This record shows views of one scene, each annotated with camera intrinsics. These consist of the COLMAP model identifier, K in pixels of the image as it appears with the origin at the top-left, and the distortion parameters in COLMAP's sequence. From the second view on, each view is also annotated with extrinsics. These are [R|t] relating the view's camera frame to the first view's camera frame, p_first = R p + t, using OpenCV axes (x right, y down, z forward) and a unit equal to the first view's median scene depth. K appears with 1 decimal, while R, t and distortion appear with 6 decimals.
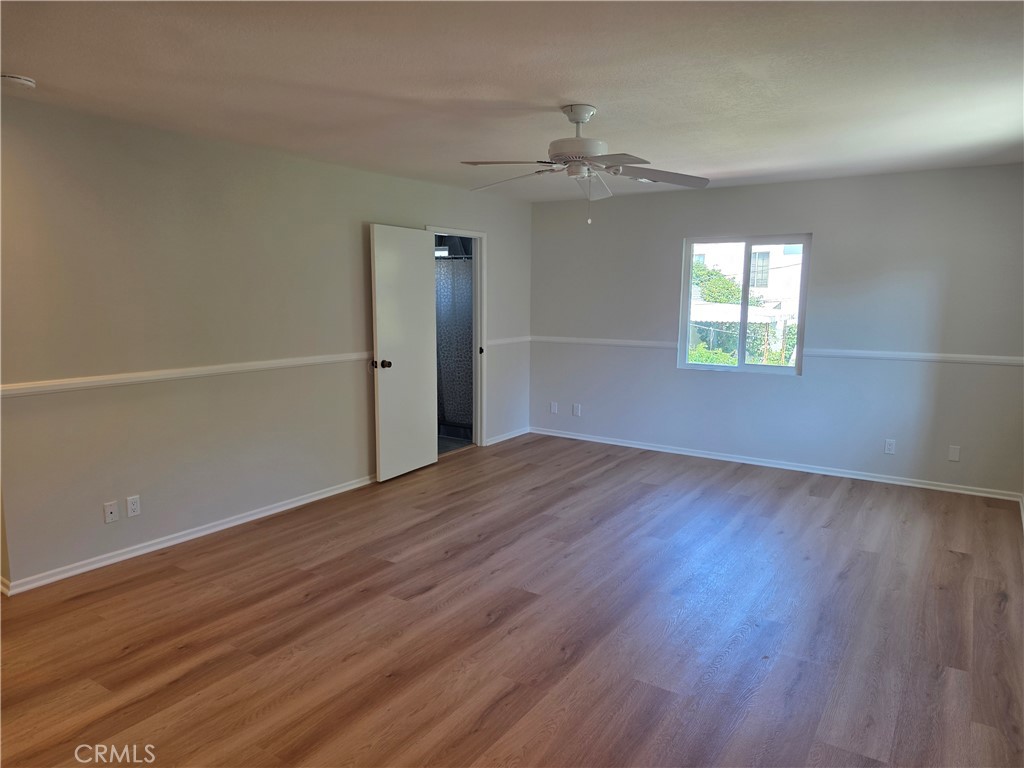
lens RADIAL K [[691.4, 0, 519.0], [0, 691.4, 386.3], [0, 0, 1]] dist [0.093502, -0.107313]
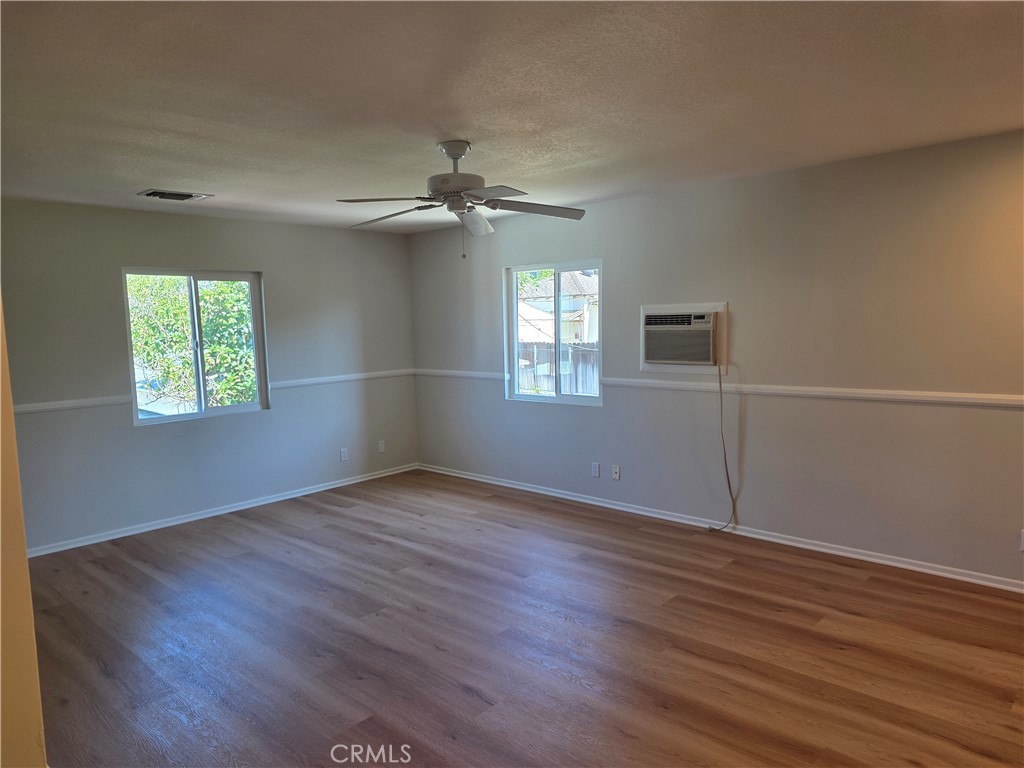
lens RADIAL K [[691.4, 0, 519.0], [0, 691.4, 386.3], [0, 0, 1]] dist [0.093502, -0.107313]
pose [[0.159355, -0.106917, 0.981415, -0.654173], [0.165181, 0.982992, 0.080268, -0.084174], [-0.973304, 0.149320, 0.174306, 0.550076]]
